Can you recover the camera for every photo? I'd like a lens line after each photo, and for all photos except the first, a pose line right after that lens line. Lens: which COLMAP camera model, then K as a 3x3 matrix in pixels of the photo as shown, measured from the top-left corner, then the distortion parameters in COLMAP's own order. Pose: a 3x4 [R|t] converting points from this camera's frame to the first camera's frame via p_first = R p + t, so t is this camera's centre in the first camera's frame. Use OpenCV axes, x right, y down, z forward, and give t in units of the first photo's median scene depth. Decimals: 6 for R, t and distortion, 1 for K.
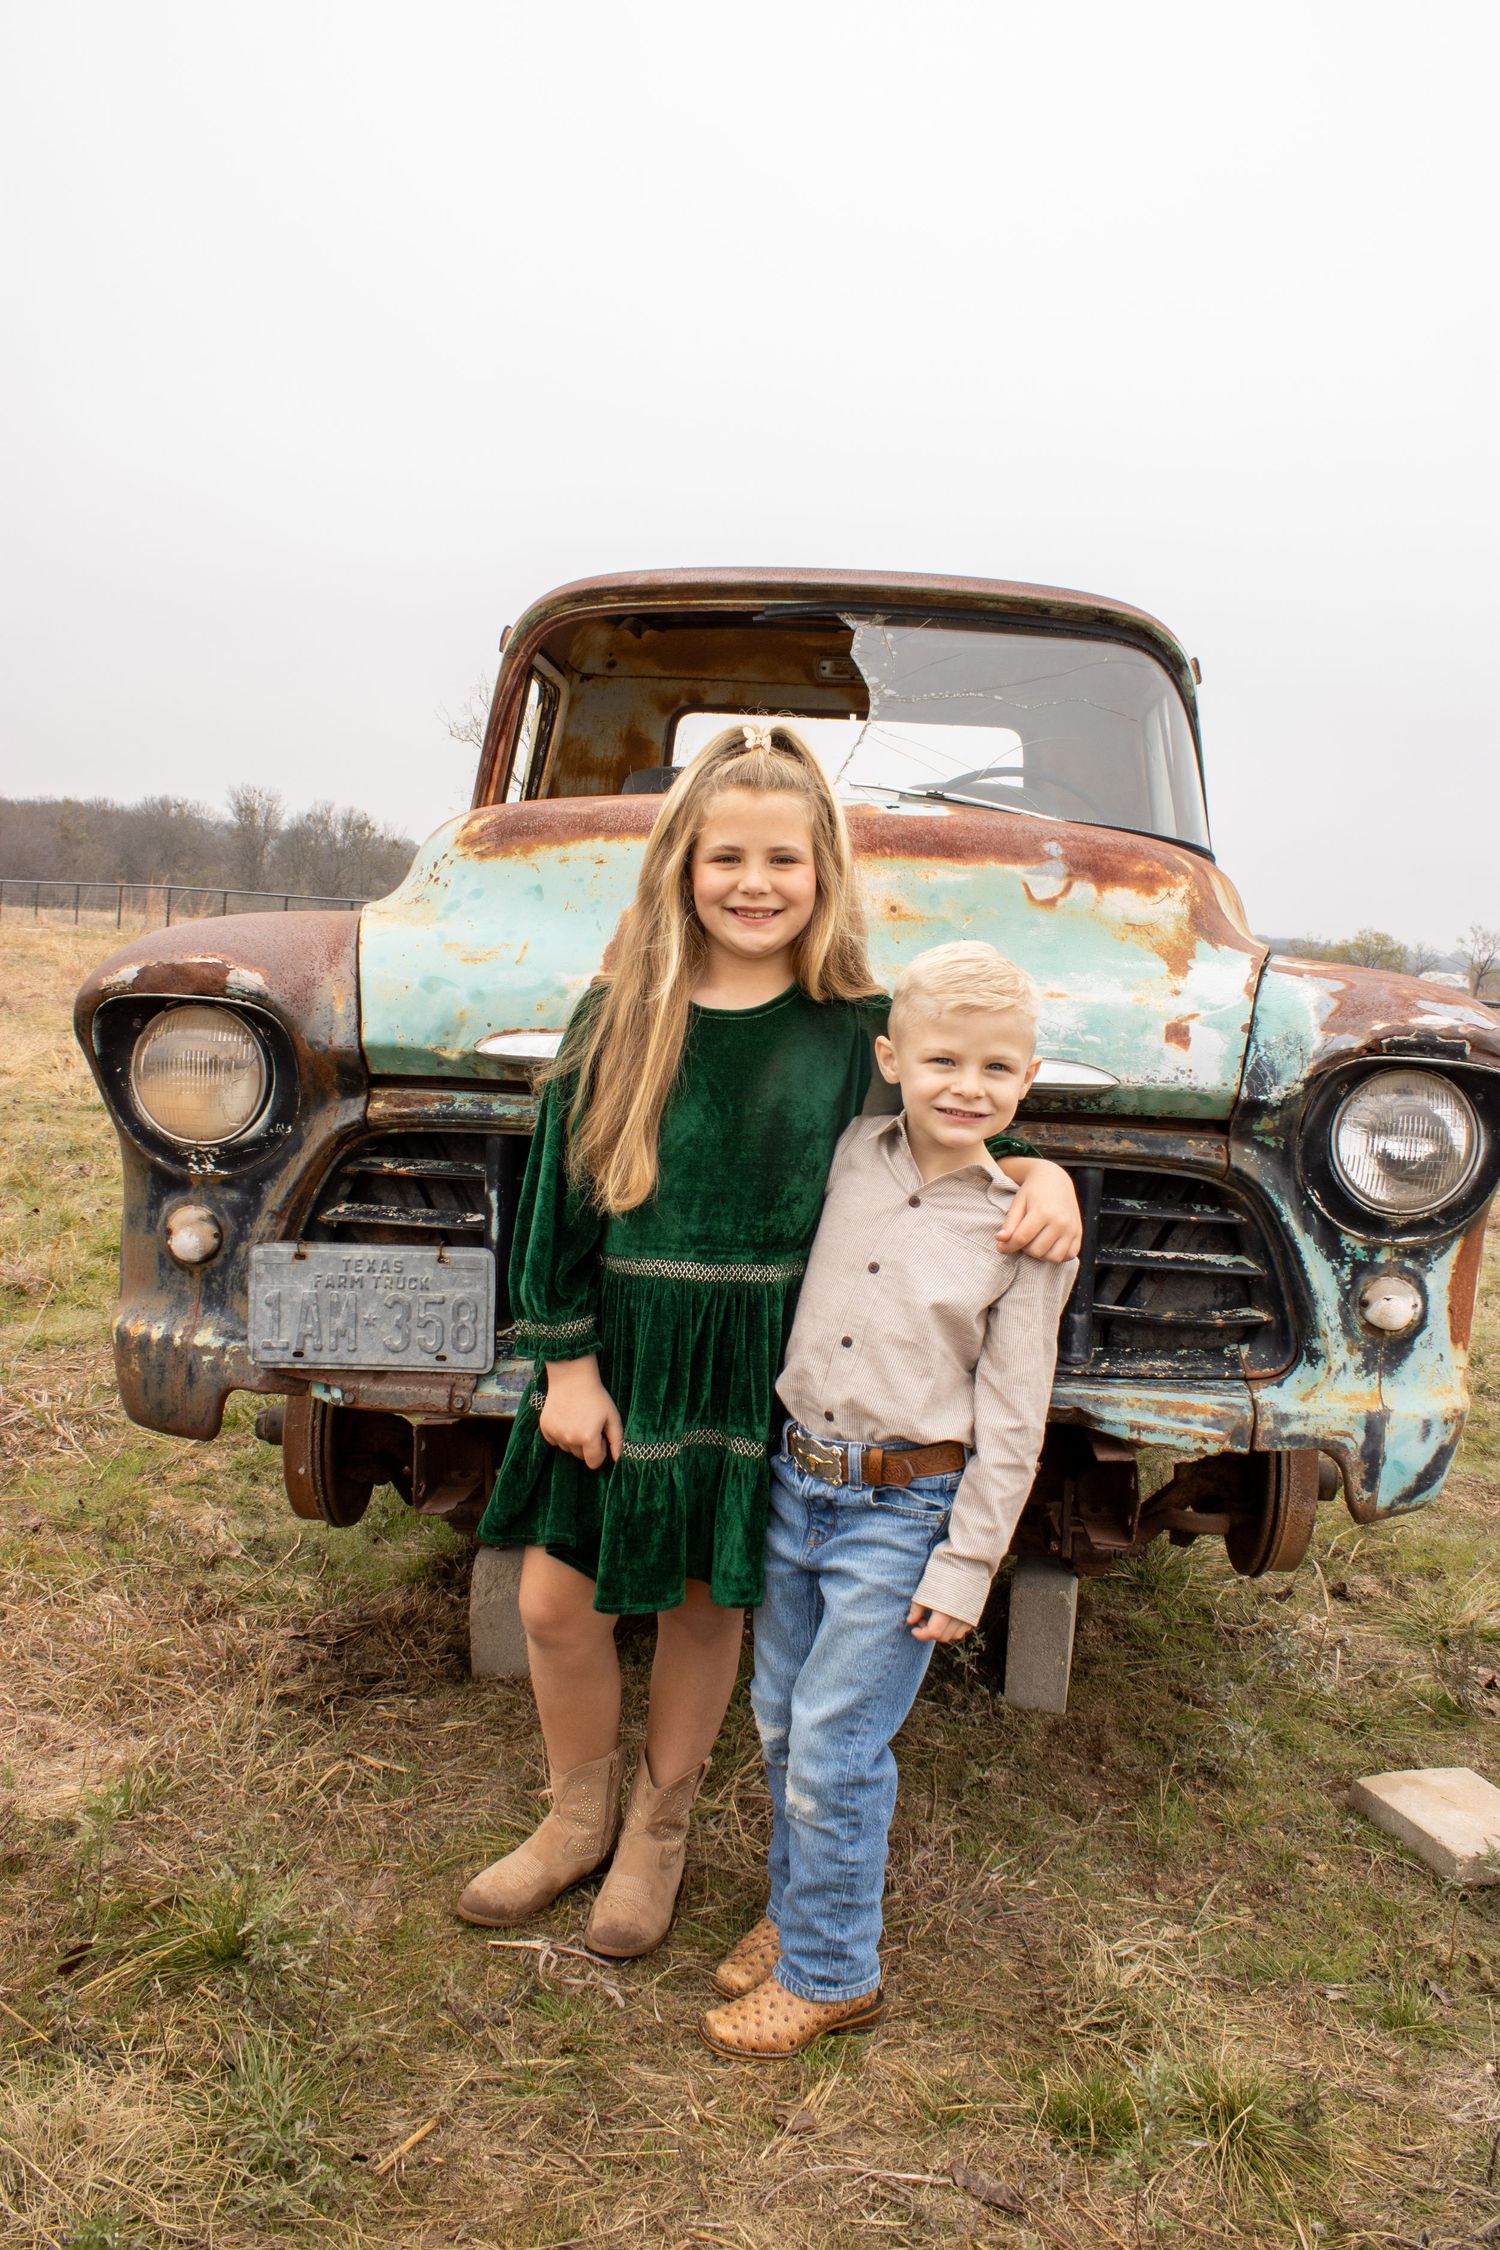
lens RADIAL K [[1876.8, 0, 750.0], [0, 1876.8, 1125.0], [0, 0, 1]] dist [-0.162329, 0.000383]
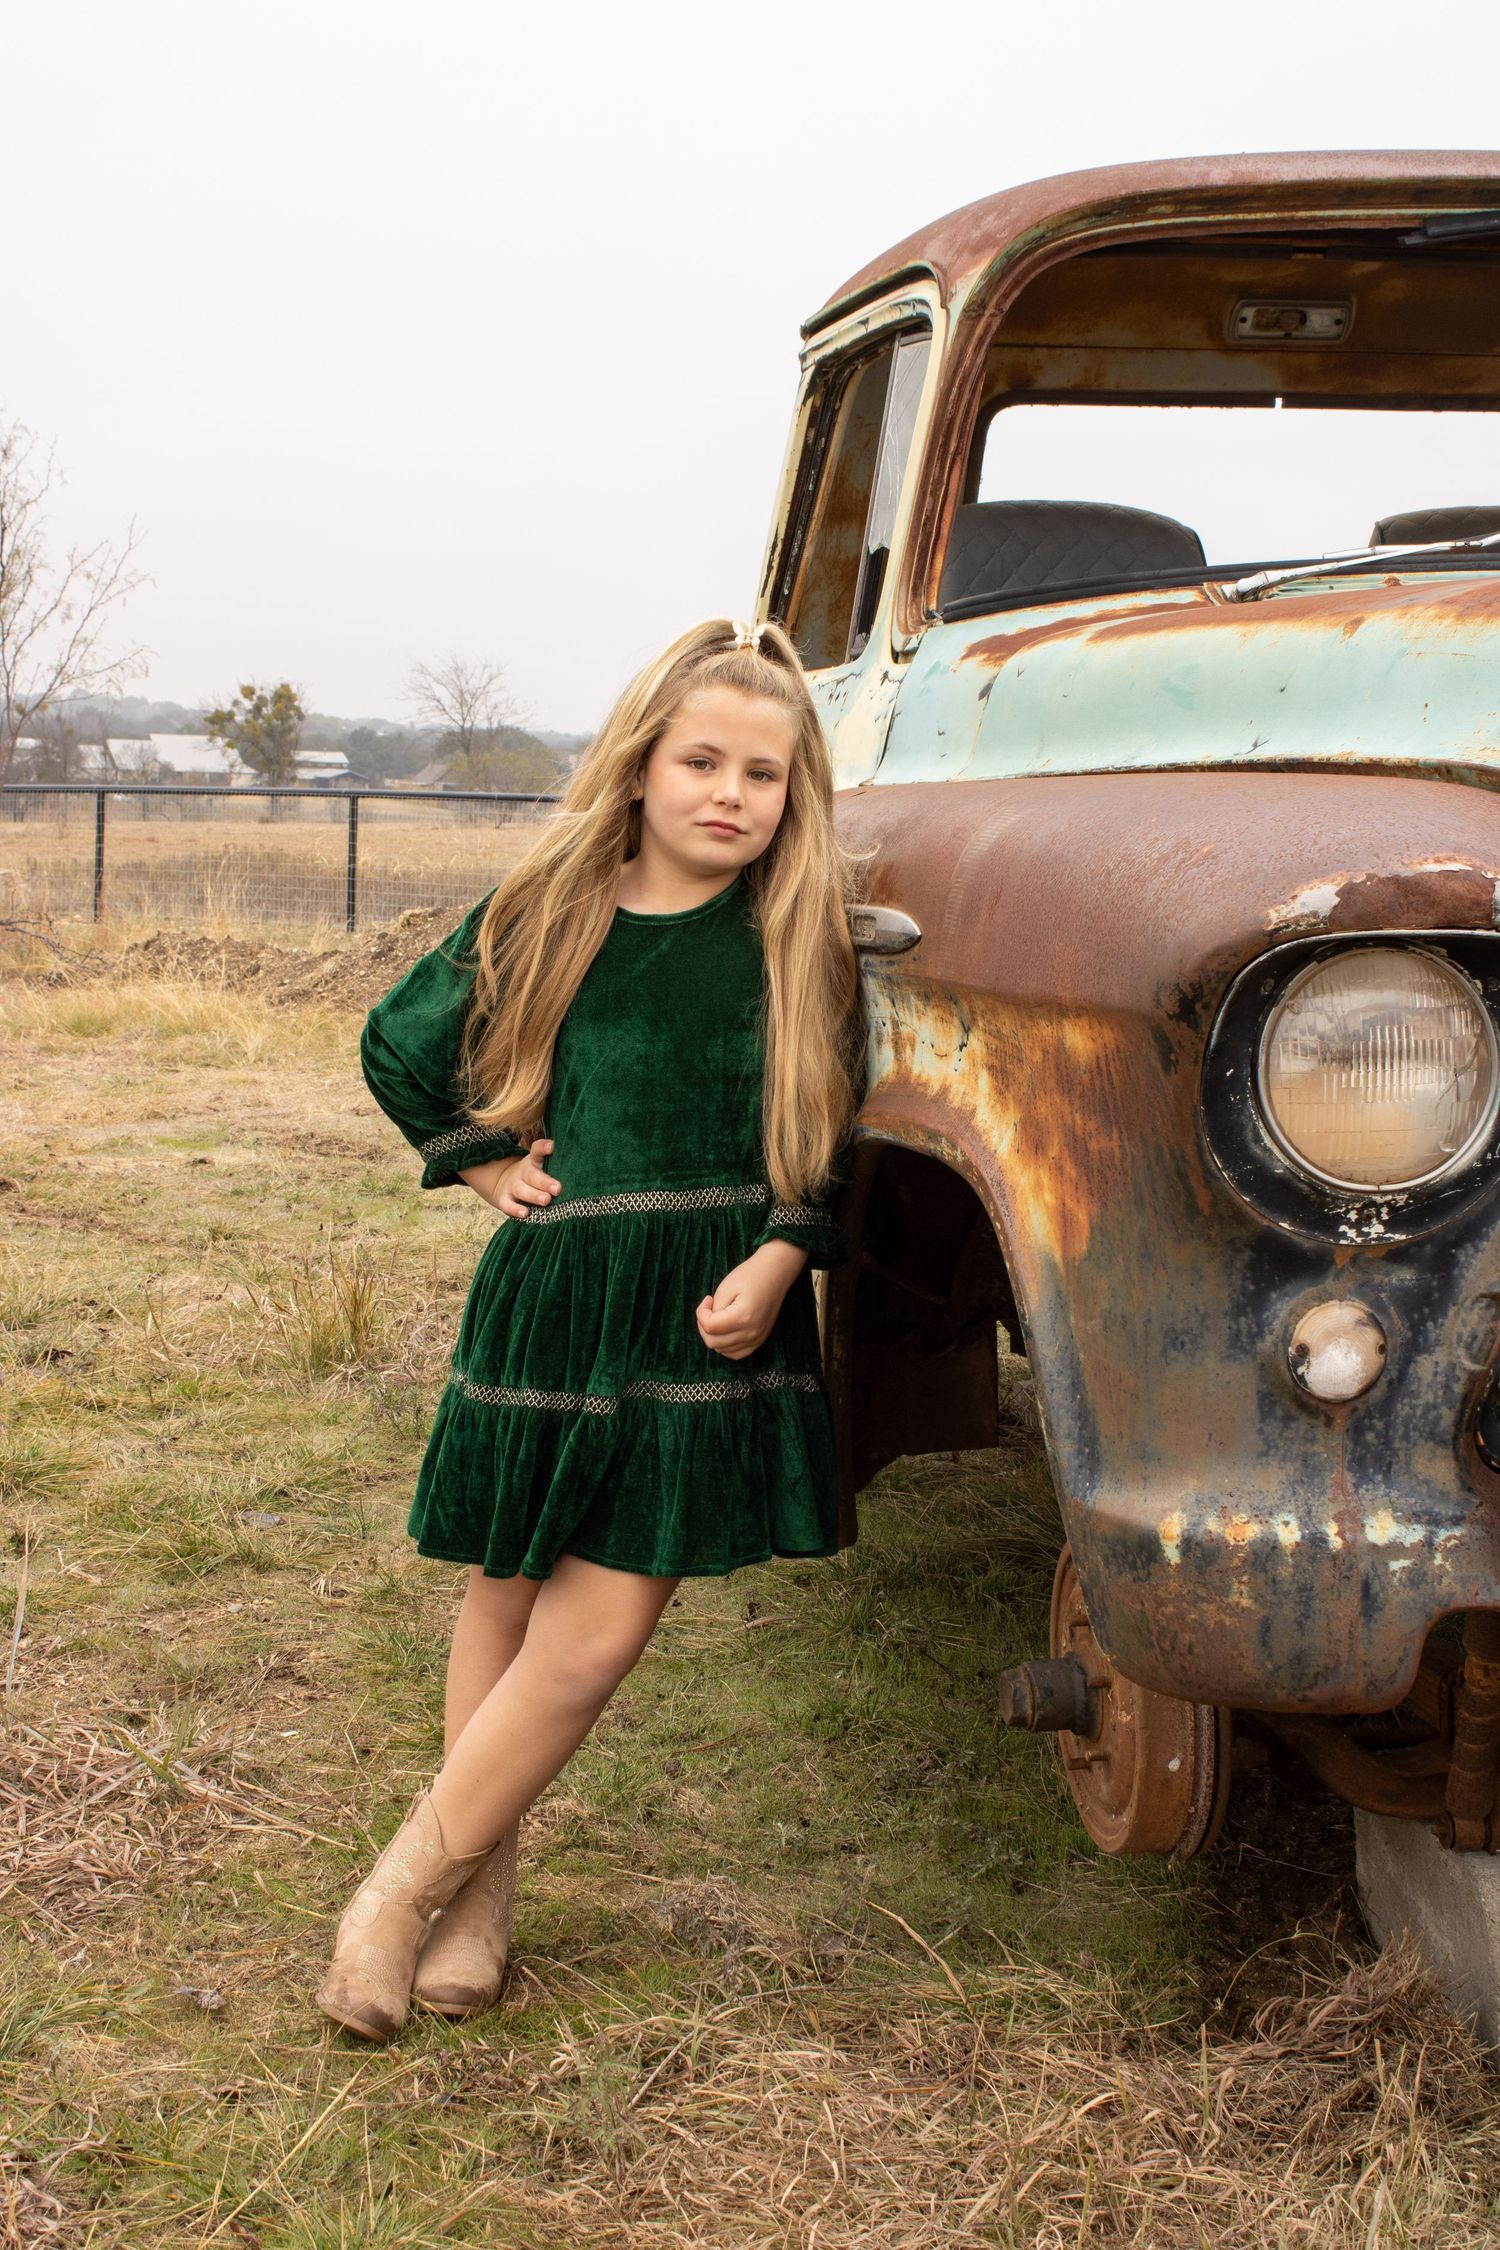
lens RADIAL K [[3331.3, 0, 750.0], [0, 3331.3, 1125.0], [0, 0, 1]] dist [-0.042272, -0.057581]
pose [[0.970038, -0.085910, 0.227257, -0.703864], [0.085481, 0.996271, 0.011749, -0.037746], [-0.227419, 0.008029, 0.973764, 0.044218]]
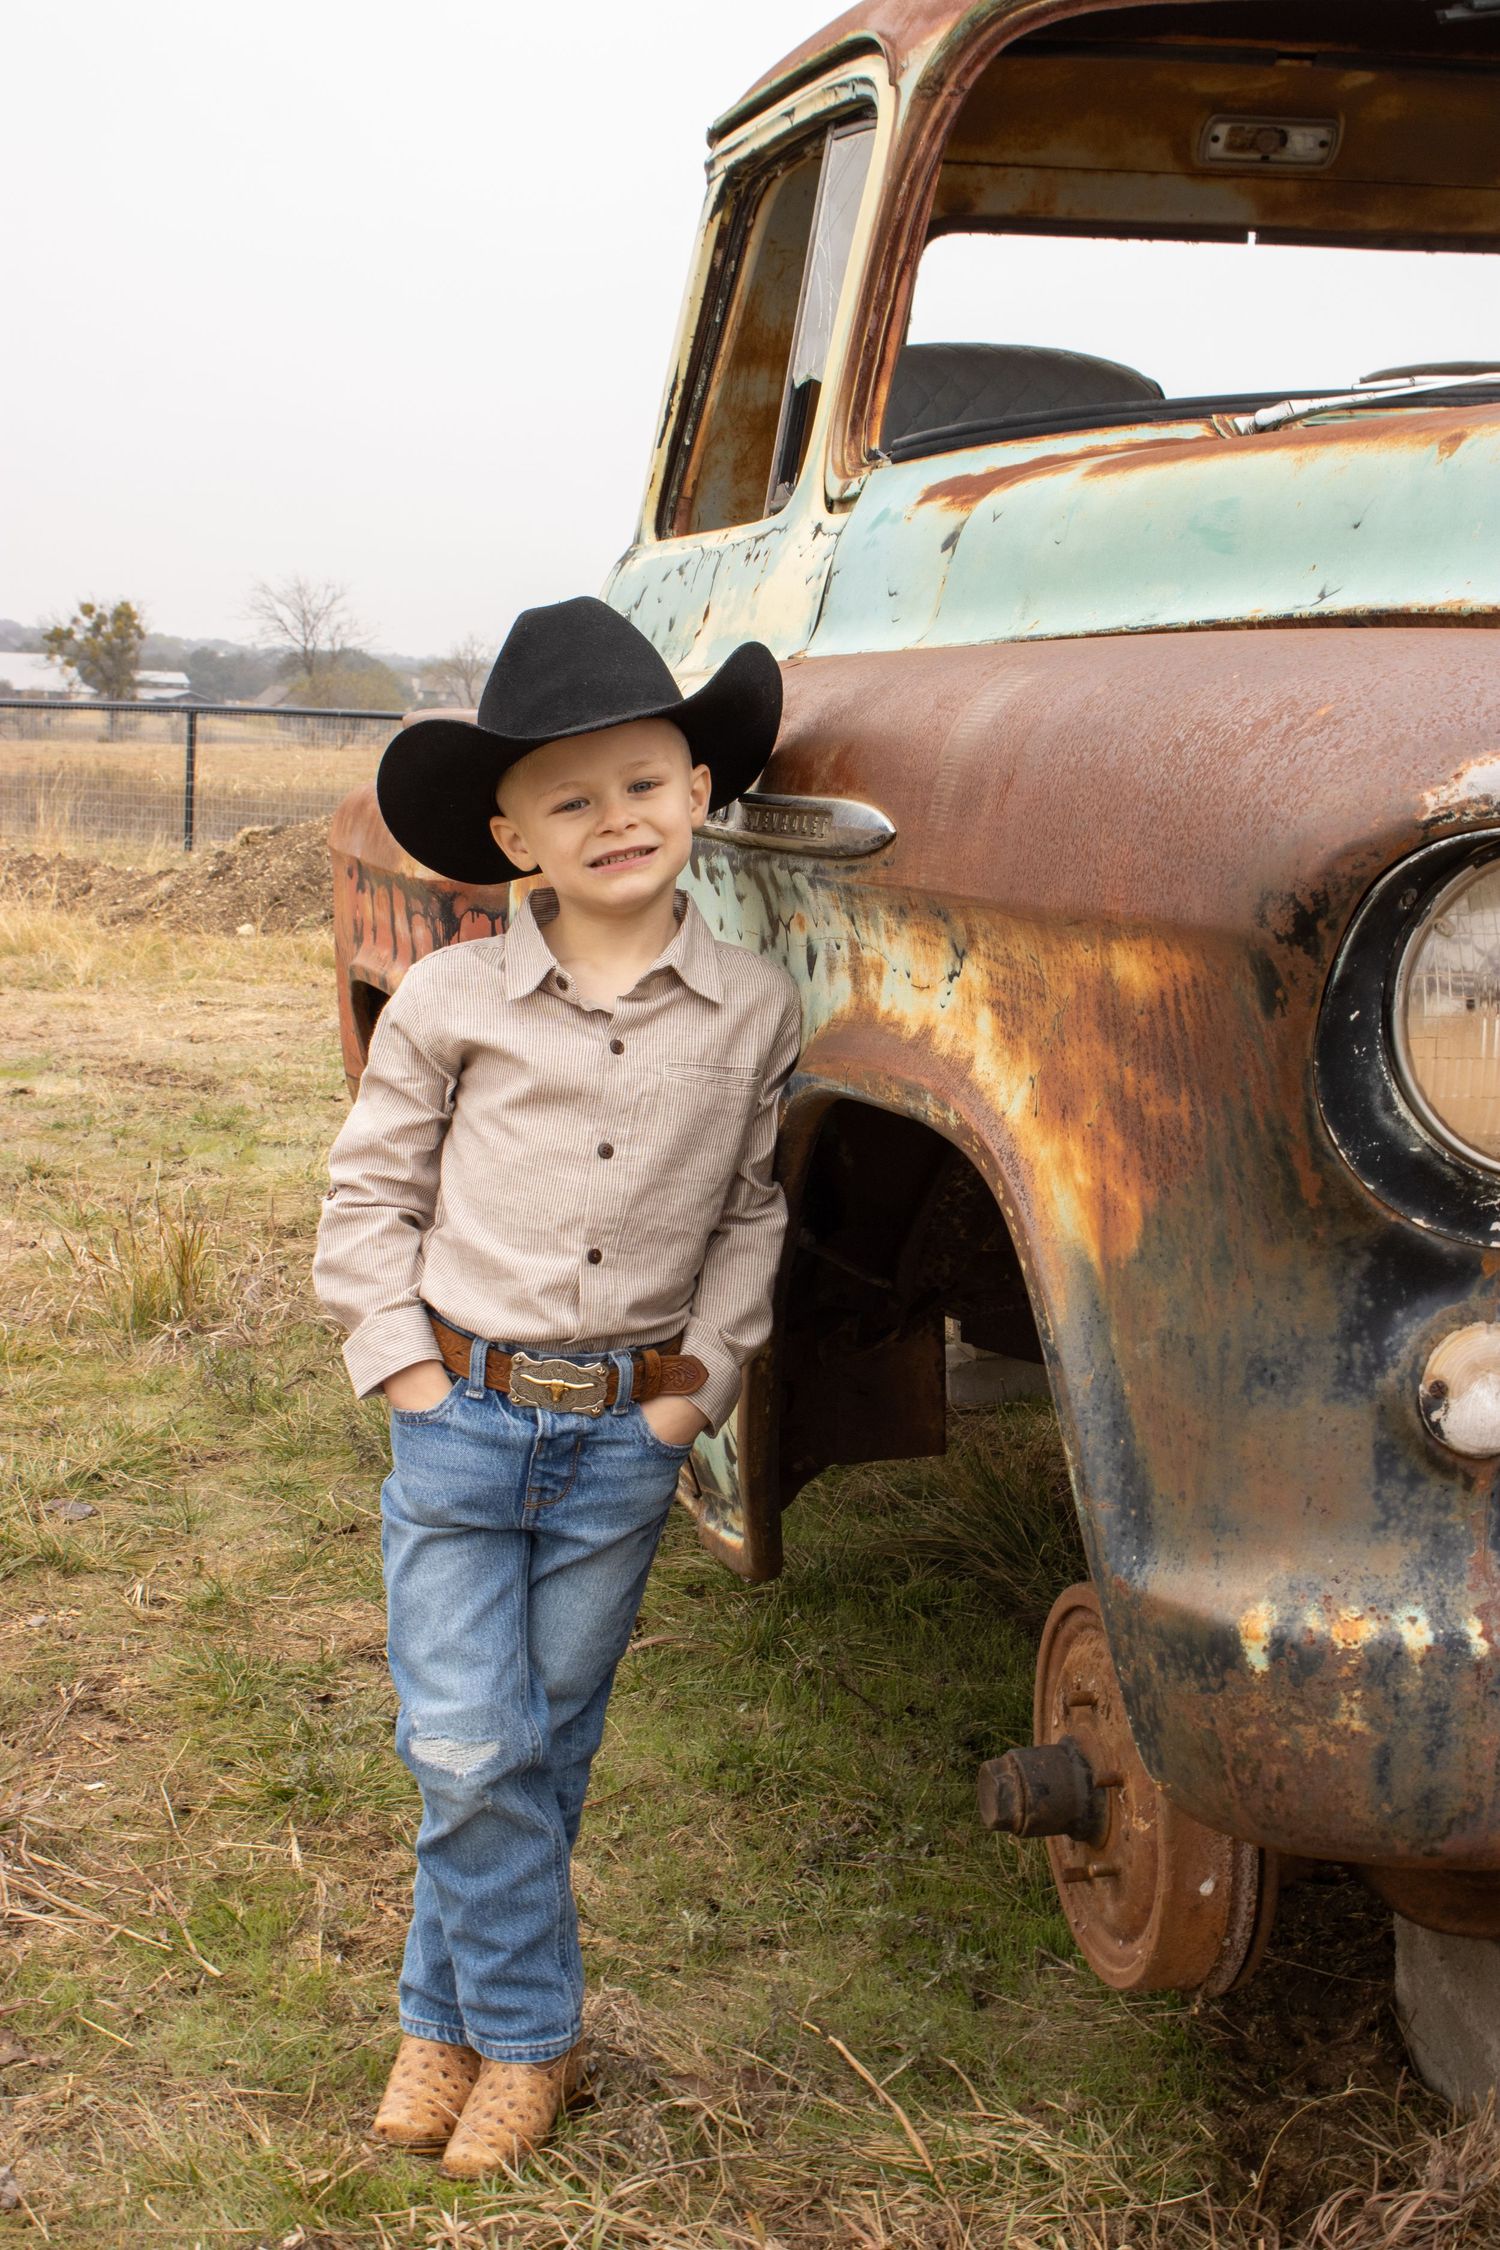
lens RADIAL K [[3331.3, 0, 750.0], [0, 3331.3, 1125.0], [0, 0, 1]] dist [-0.042272, -0.057581]
pose [[0.958784, -0.084837, 0.271174, -0.665016], [0.077521, 0.996281, 0.037601, -0.043237], [-0.273356, -0.015029, 0.961796, 0.313464]]
